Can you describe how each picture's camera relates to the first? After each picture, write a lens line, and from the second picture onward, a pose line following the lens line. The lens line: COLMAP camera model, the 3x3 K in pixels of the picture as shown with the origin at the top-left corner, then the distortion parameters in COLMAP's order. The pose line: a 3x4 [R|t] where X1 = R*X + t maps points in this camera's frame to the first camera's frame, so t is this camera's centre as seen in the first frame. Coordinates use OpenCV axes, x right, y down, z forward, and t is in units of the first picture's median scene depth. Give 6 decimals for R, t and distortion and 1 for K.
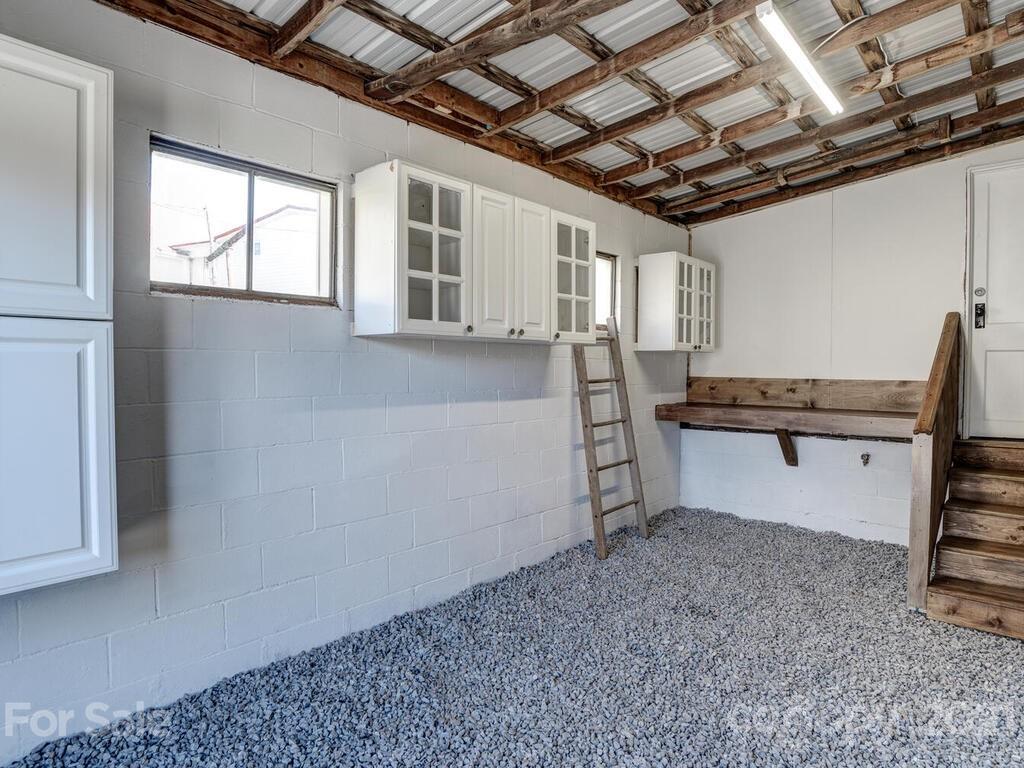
lens RADIAL K [[616.9, 0, 509.6], [0, 616.9, 370.0], [0, 0, 1]] dist [-0.064905, 0.029221]
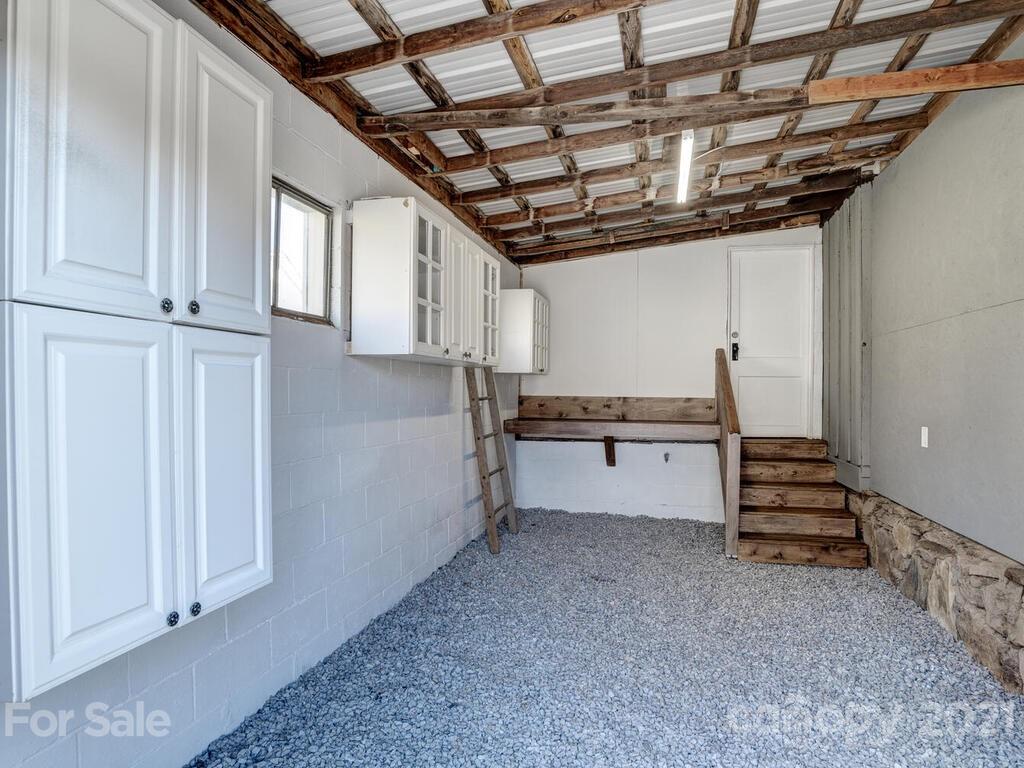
lens RADIAL K [[630.7, 0, 512.0], [0, 630.7, 384.0], [0, 0, 1]] dist [-0.052139, 0.002493]
pose [[0.881421, 0.007990, 0.472265, -0.423900], [-0.002383, 0.999919, -0.012468, 0.005933], [-0.472326, 0.009864, 0.881369, -0.063711]]
